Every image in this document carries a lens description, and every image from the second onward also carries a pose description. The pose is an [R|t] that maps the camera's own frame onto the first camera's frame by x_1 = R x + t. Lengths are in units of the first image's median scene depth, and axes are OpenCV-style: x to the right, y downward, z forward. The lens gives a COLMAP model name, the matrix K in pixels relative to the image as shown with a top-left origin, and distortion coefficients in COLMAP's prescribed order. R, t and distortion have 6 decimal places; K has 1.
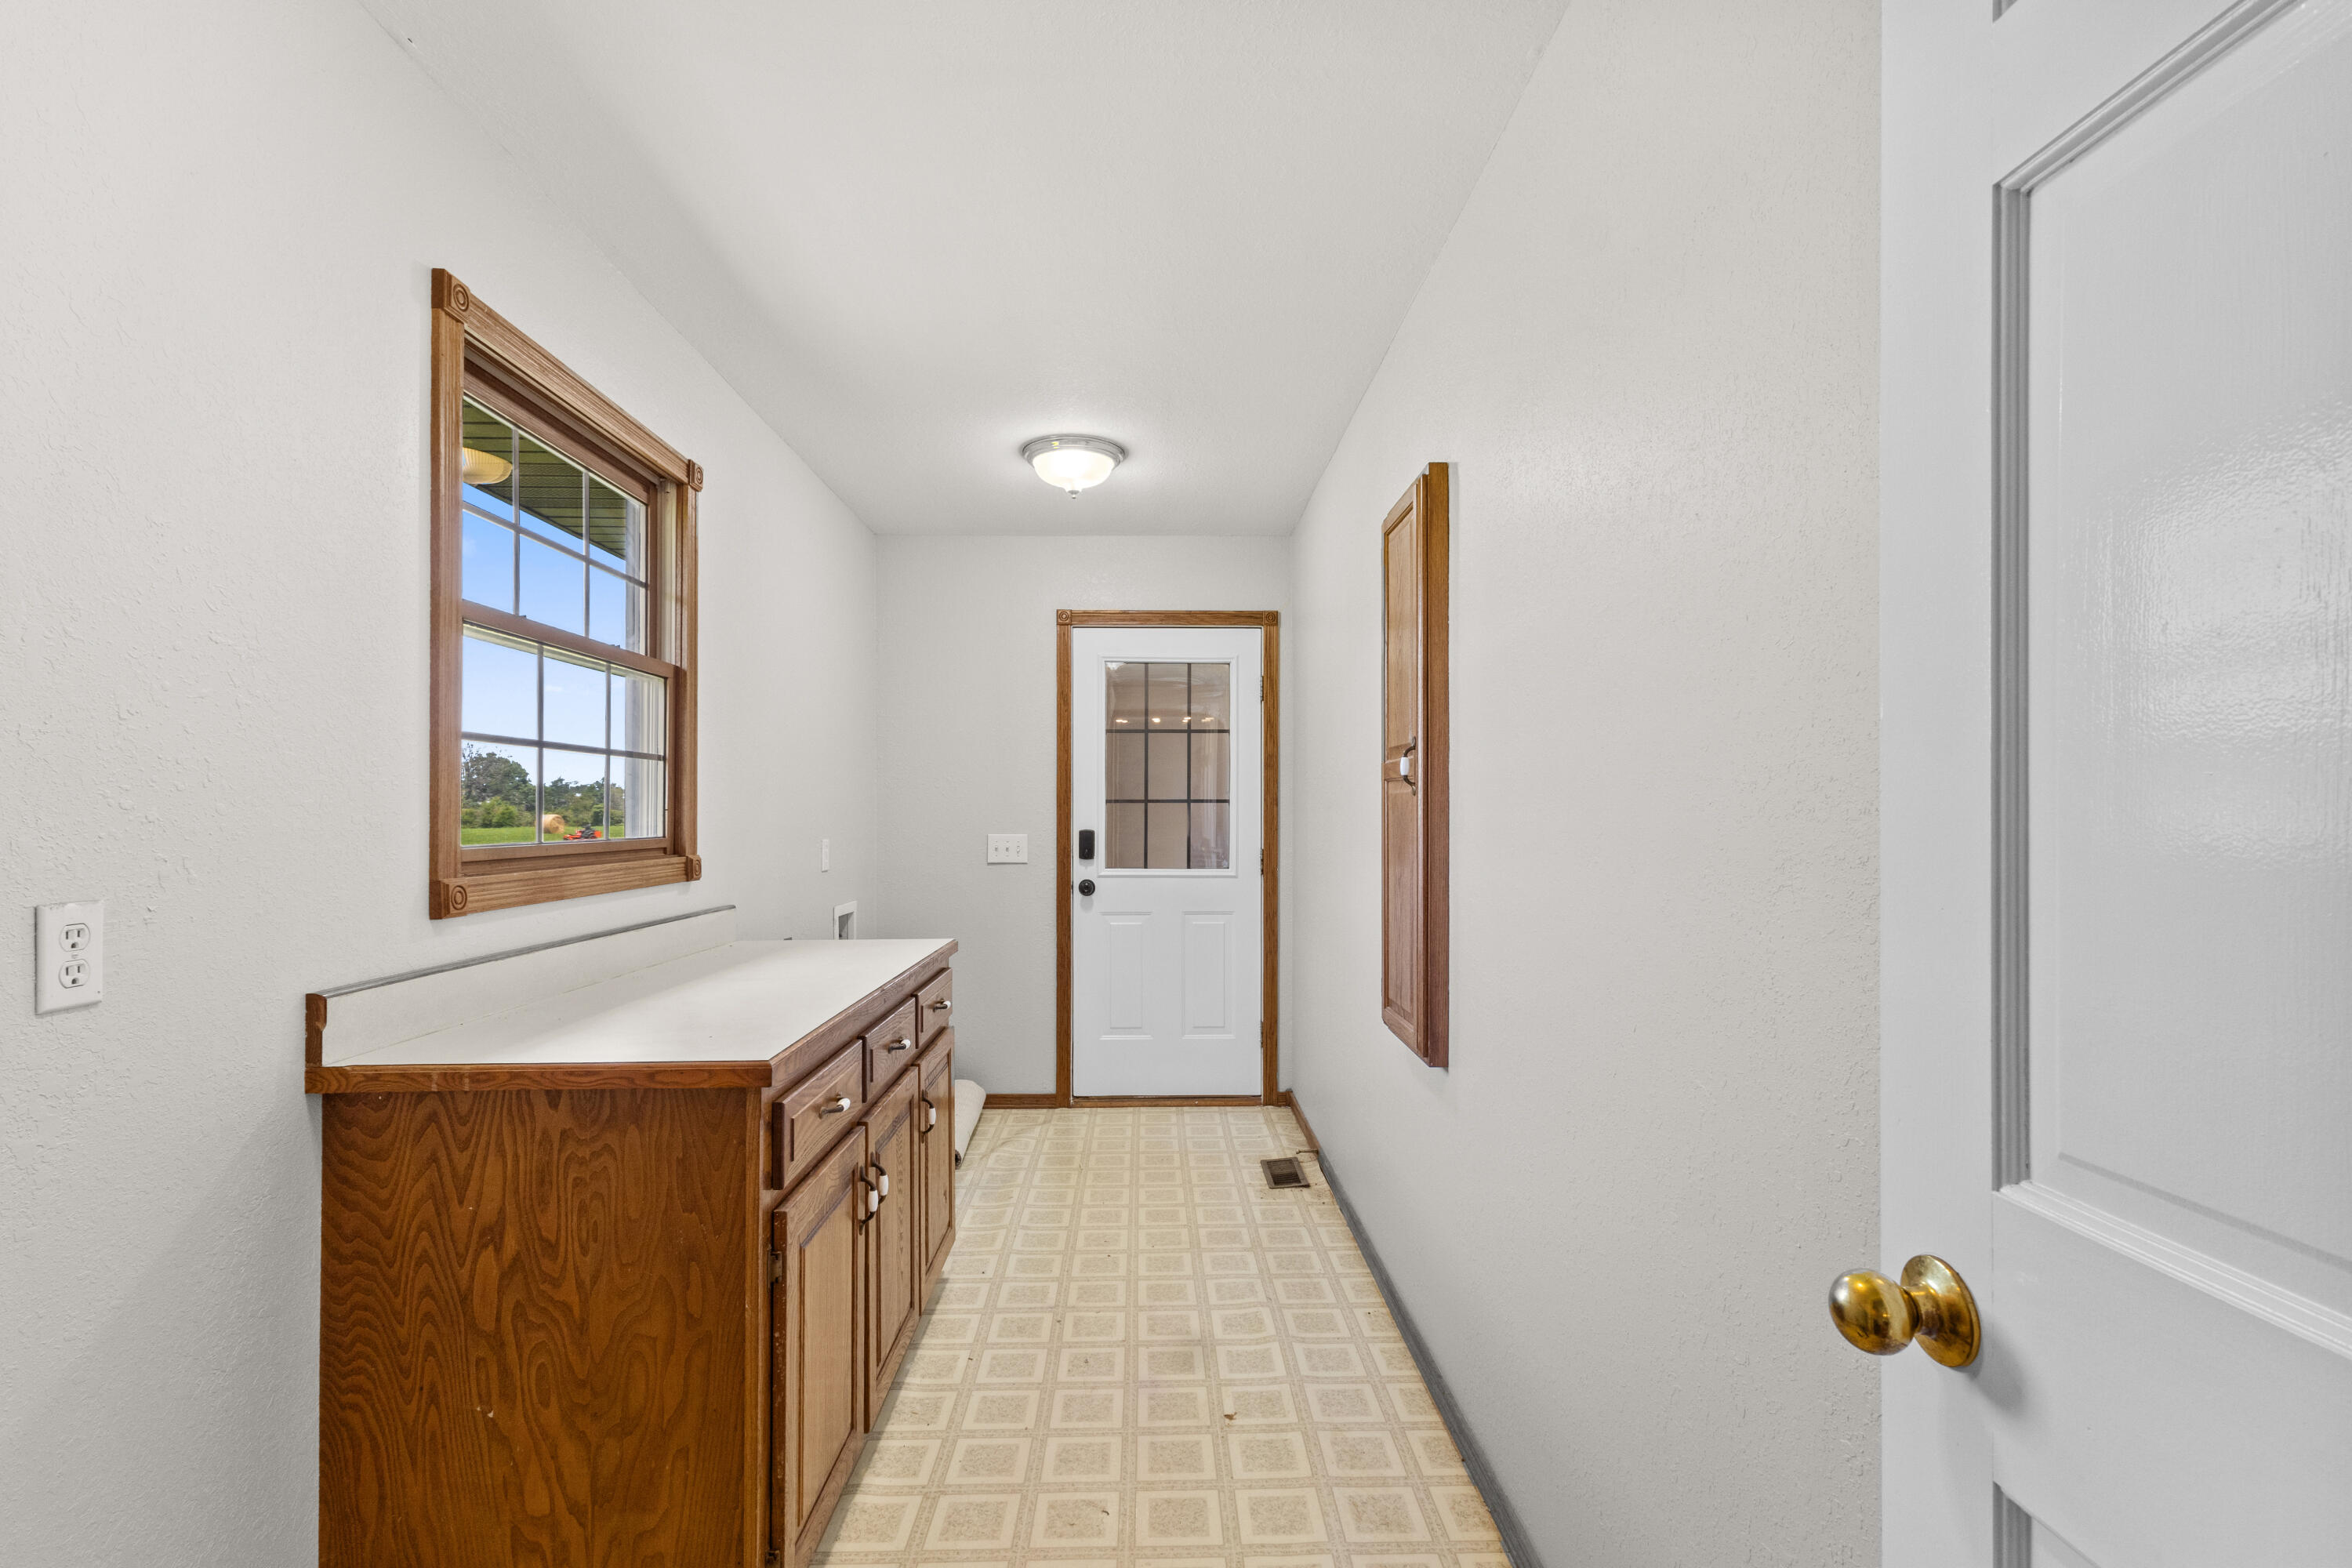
lens RADIAL K [[1094.7, 0, 1176.8], [0, 1094.7, 798.9], [0, 0, 1]] dist [0.002994, 0.000268]
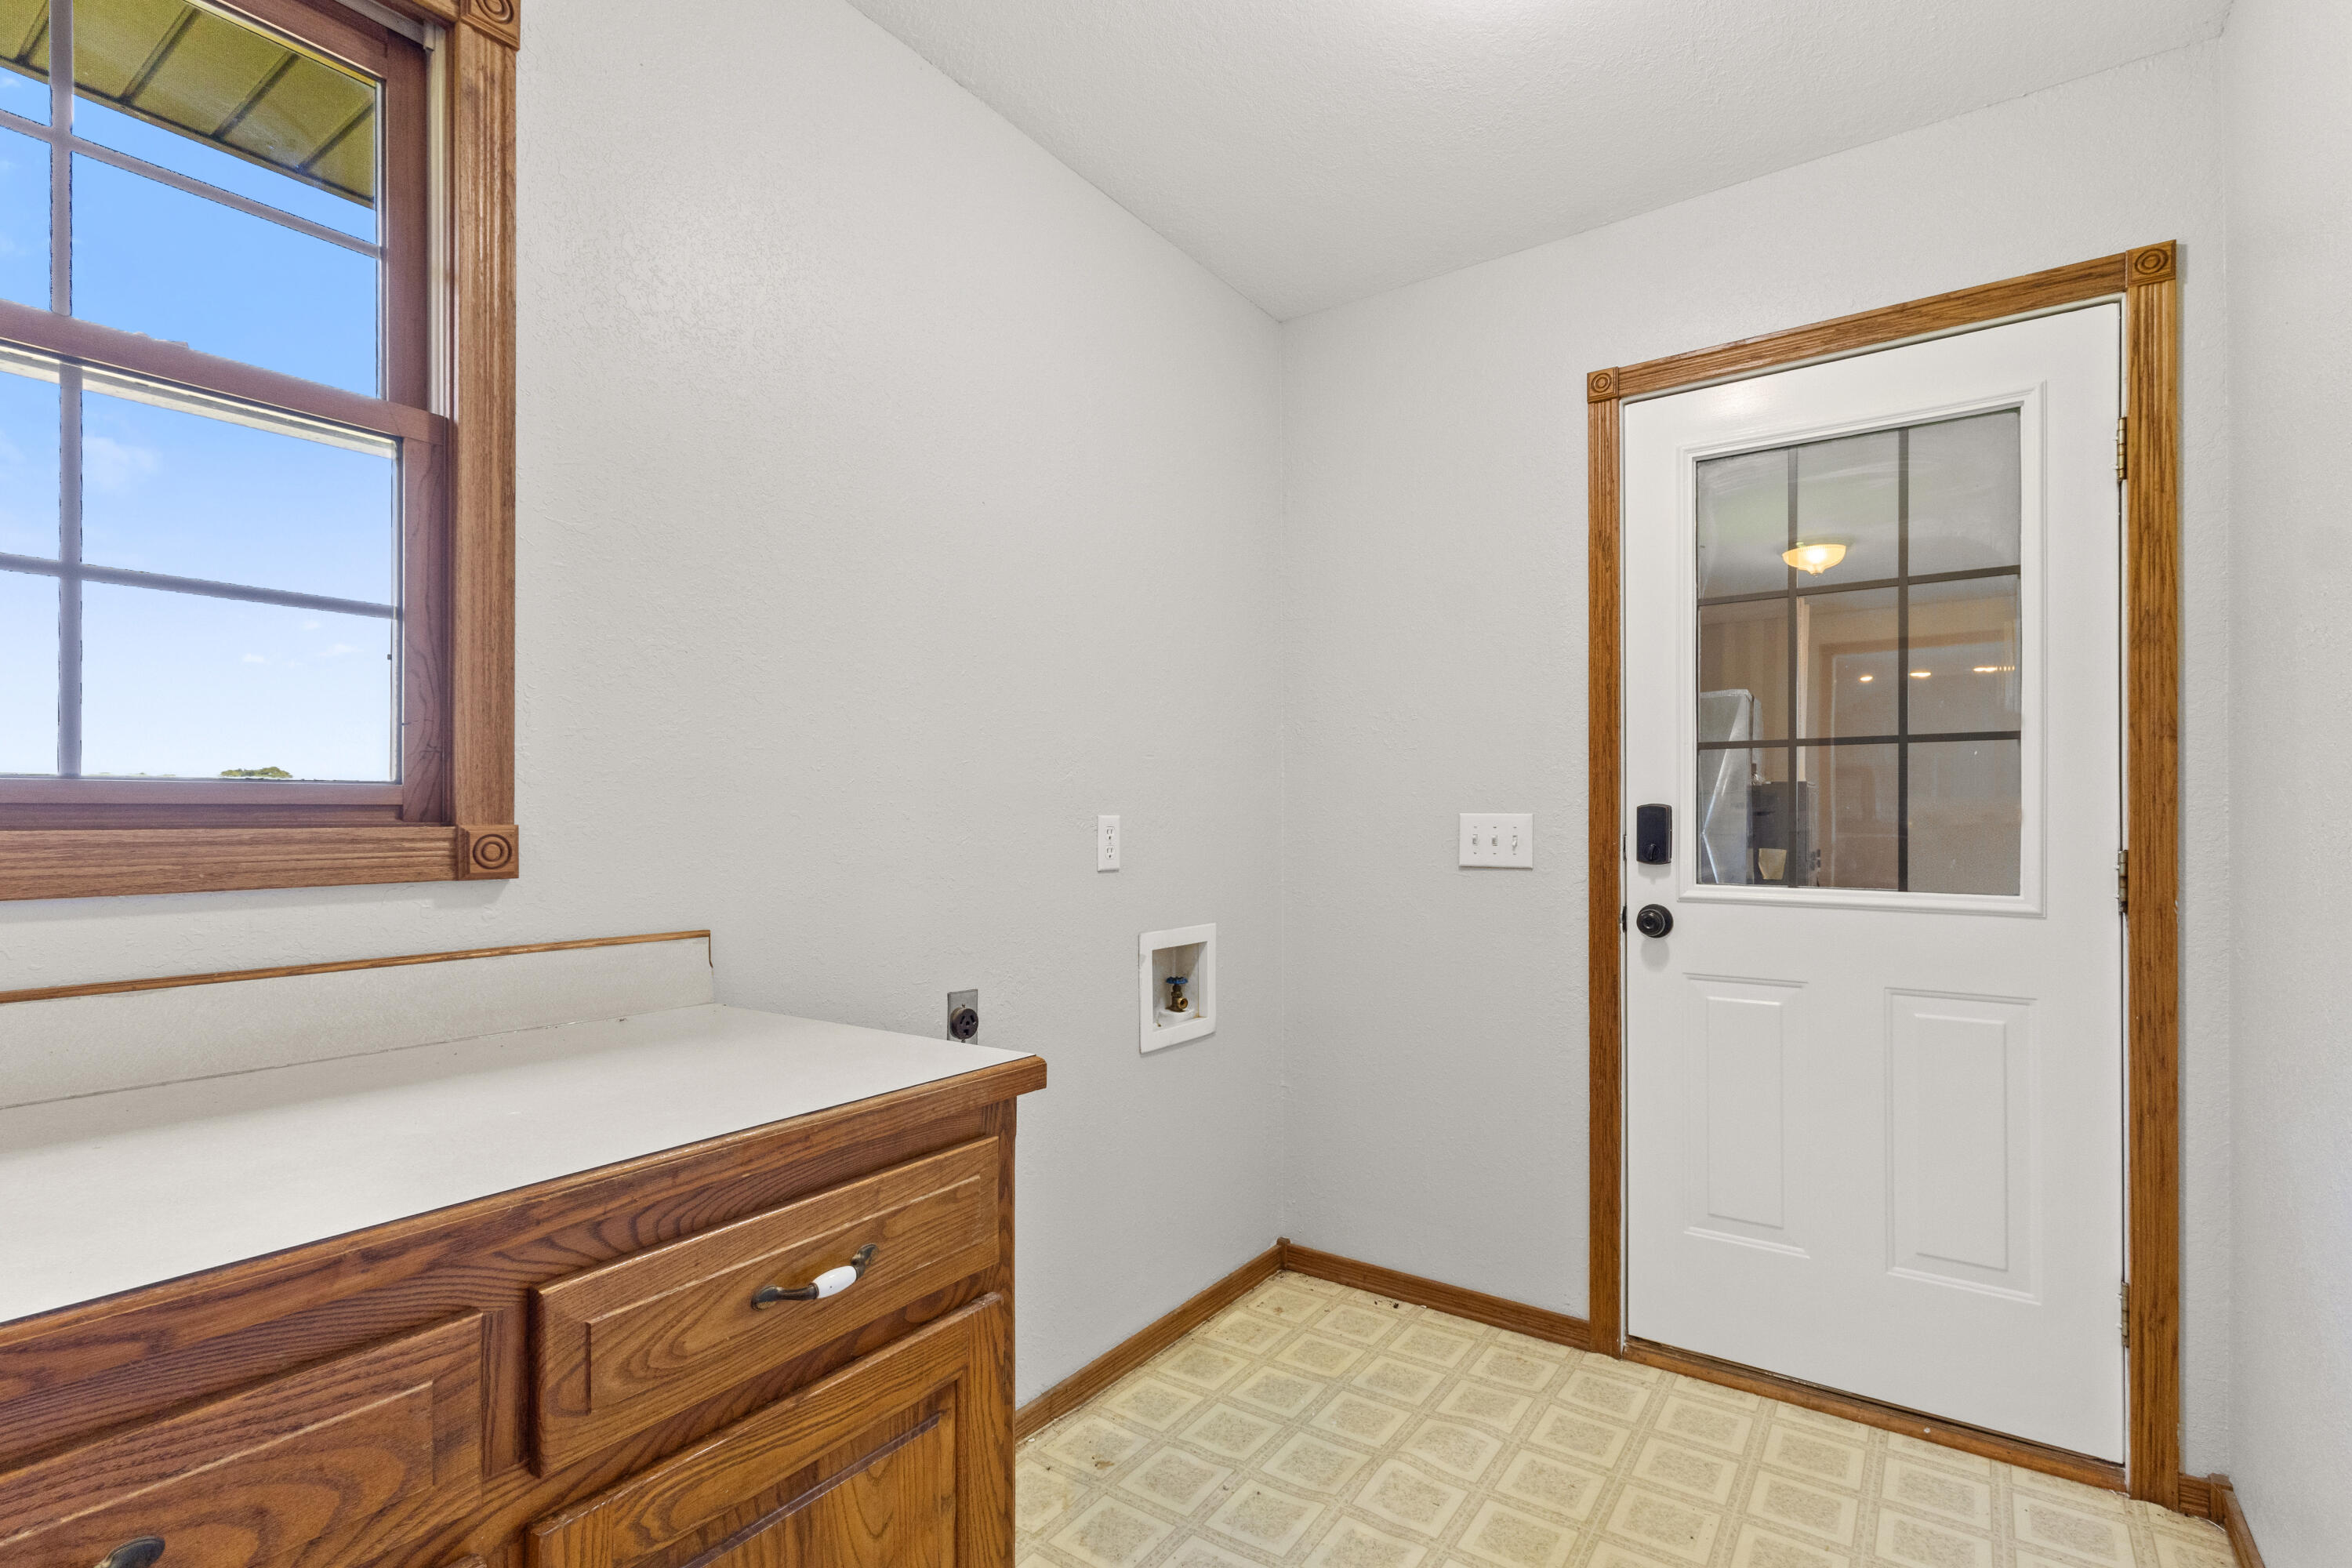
lens RADIAL K [[1094.7, 0, 1164.7], [0, 1094.7, 813.2], [0, 0, 1]] dist [0.002994, 0.000268]
pose [[0.799487, -0.003126, -0.600675, 0.038896], [0.008428, 0.999946, 0.006013, 0.027292], [0.600624, -0.009870, 0.799471, 0.471976]]
